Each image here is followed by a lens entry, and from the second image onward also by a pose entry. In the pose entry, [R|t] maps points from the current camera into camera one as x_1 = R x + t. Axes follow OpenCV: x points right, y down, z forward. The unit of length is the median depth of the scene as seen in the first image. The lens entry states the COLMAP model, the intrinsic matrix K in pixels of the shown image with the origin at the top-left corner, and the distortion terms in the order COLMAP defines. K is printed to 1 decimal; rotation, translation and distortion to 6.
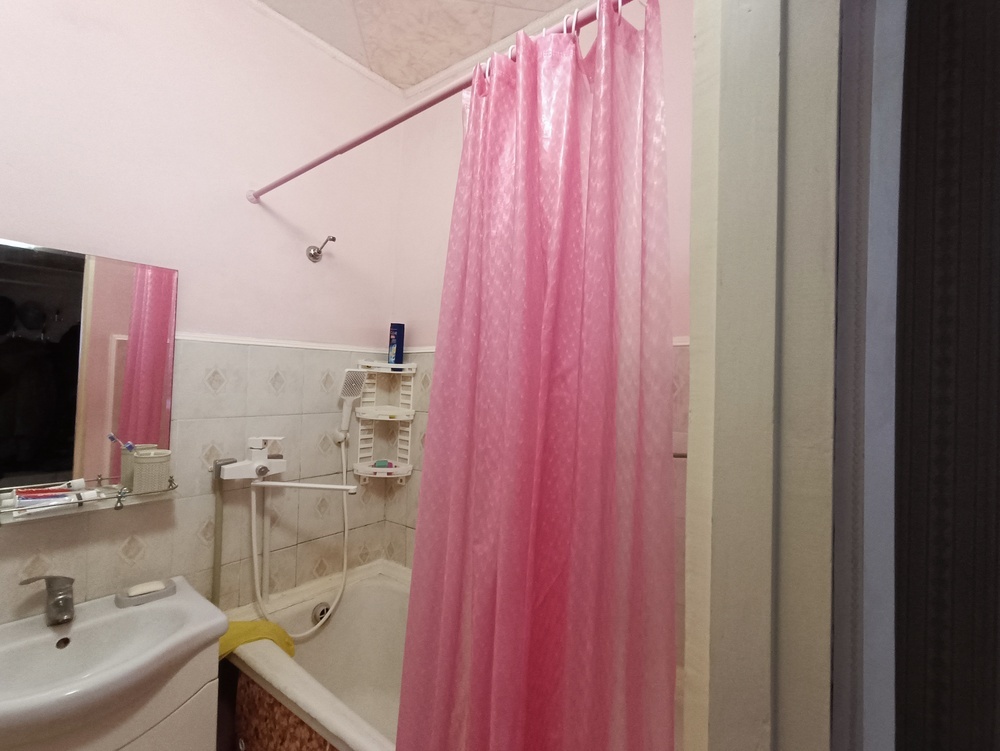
lens RADIAL K [[473.5, 0, 500.0], [0, 473.5, 375.5], [0, 0, 1]] dist [0.033426, -0.017891]
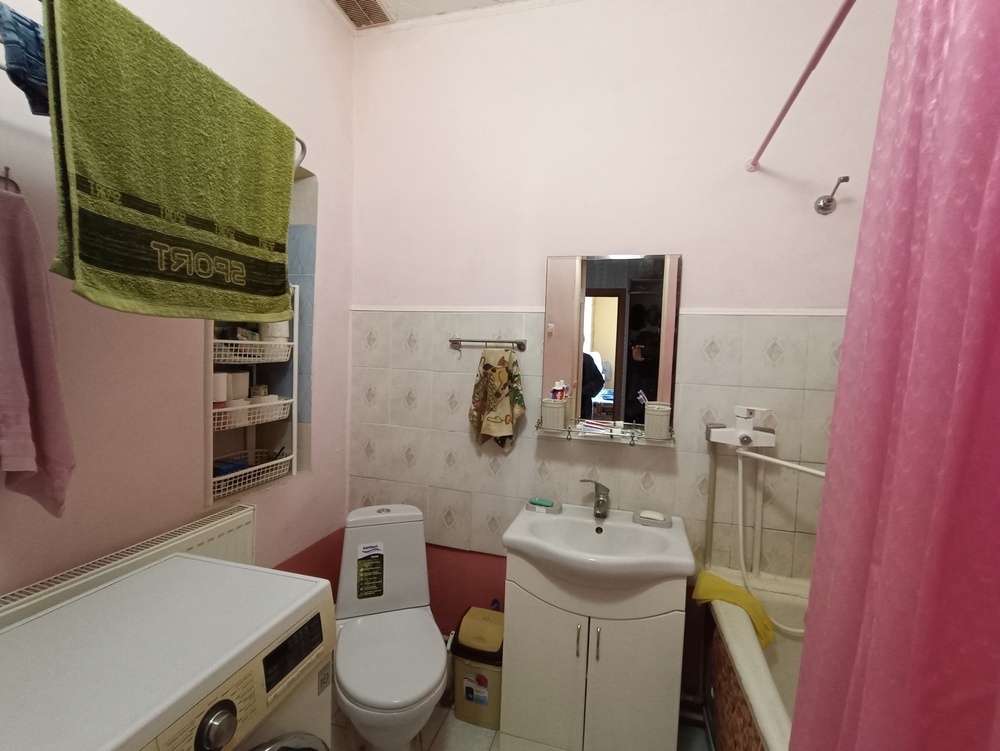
lens RADIAL K [[456.5, 0, 500.0], [0, 456.5, 375.5], [0, 0, 1]] dist [-0.000763, 0.000320]
pose [[0.377763, 0.033644, -0.925291, 0.183823], [-0.028370, 0.999291, 0.024752, 0.056461], [0.925467, 0.016900, 0.378450, 0.165501]]
